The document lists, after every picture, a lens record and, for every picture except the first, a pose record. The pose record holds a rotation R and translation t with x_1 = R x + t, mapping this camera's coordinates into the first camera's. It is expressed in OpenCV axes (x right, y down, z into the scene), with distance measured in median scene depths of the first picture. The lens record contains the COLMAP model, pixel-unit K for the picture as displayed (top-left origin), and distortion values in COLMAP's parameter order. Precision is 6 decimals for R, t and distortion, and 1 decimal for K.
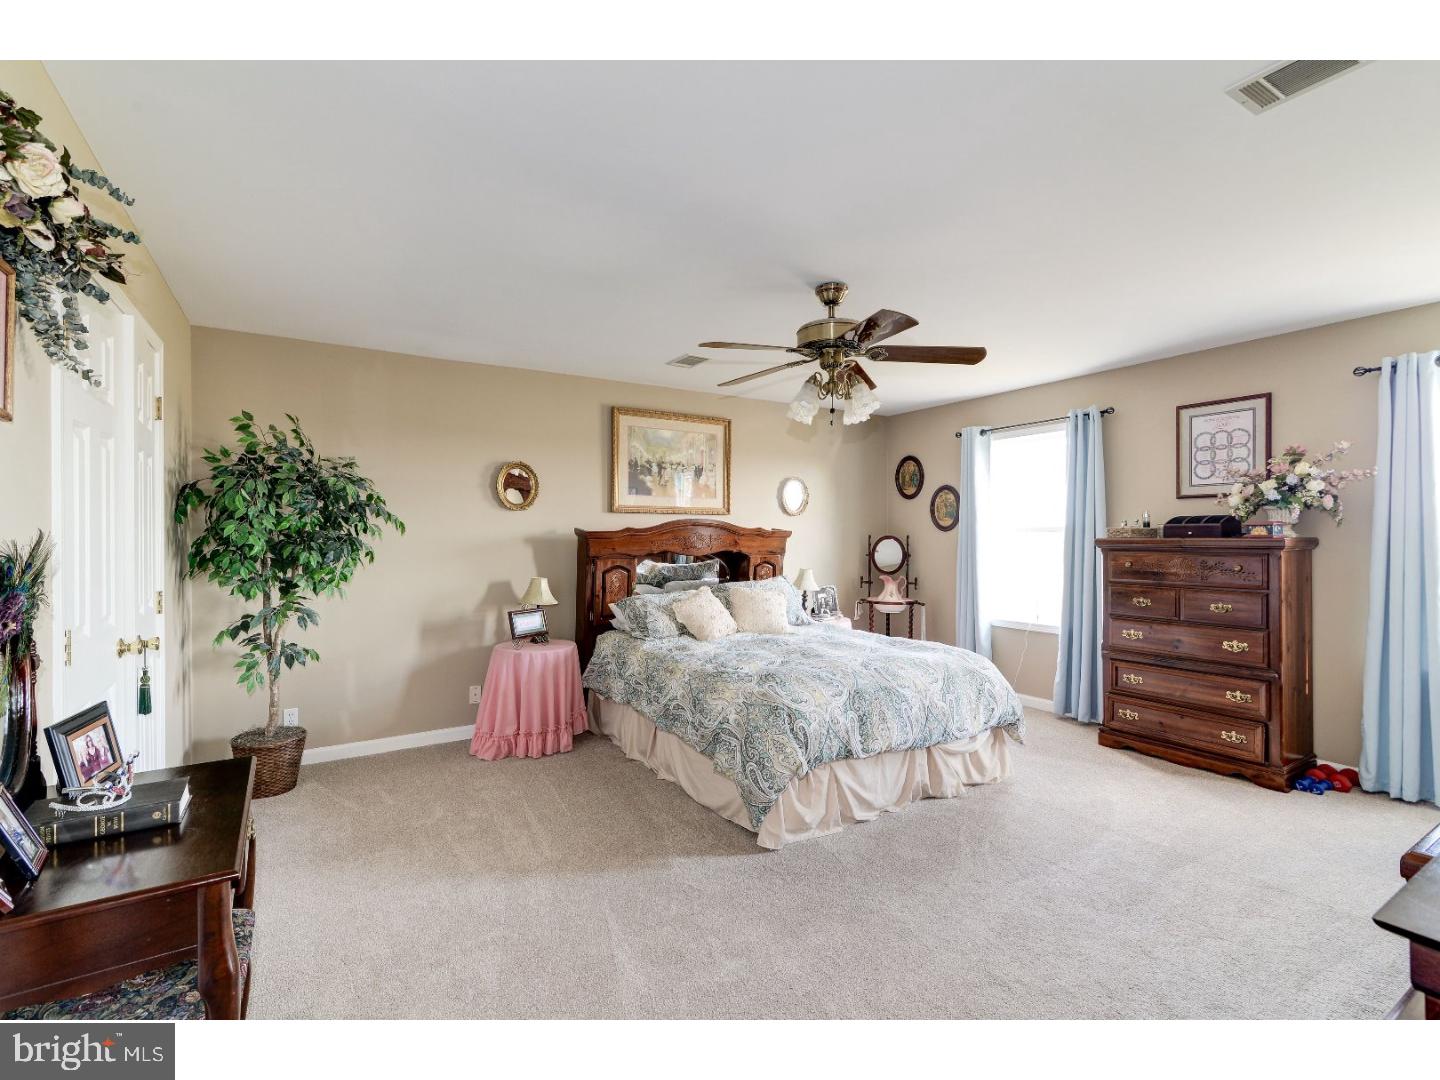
lens RADIAL K [[654.4, 0, 715.1], [0, 654.4, 545.4], [0, 0, 1]] dist [-0.002204, -0.000218]
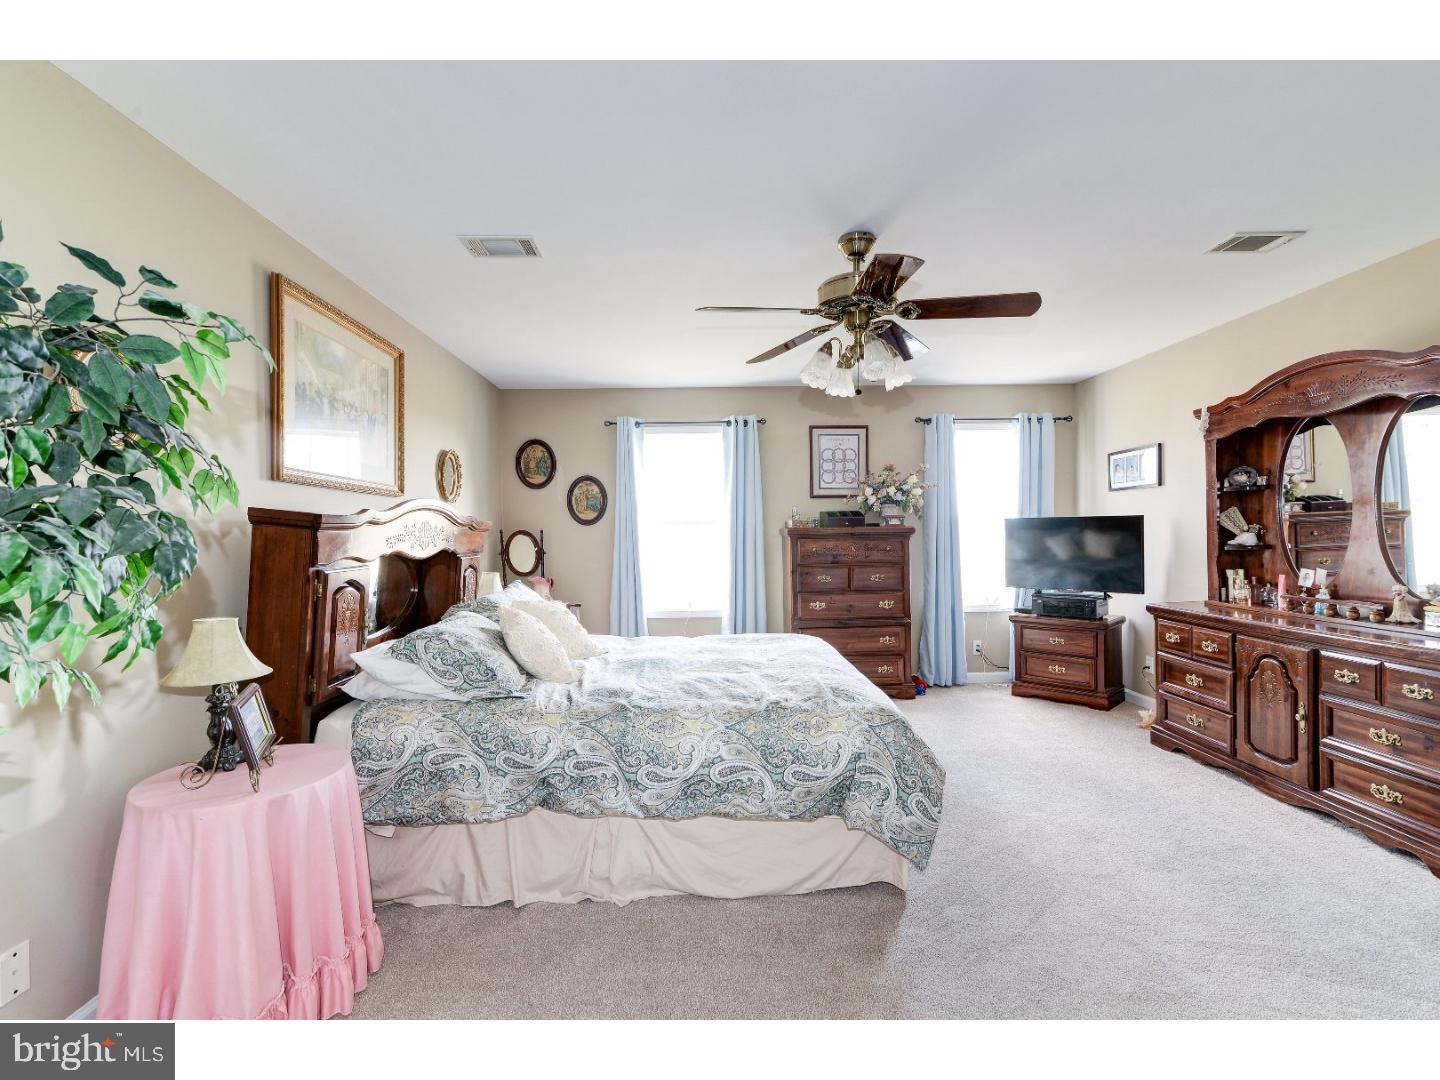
lens RADIAL K [[654.4, 0, 715.1], [0, 654.4, 545.4], [0, 0, 1]] dist [-0.002204, -0.000218]
pose [[0.501223, -0.020239, 0.865082, -0.513951], [0.027173, 0.999602, 0.007642, 0.007061], [-0.864892, 0.019677, 0.501573, 0.535717]]
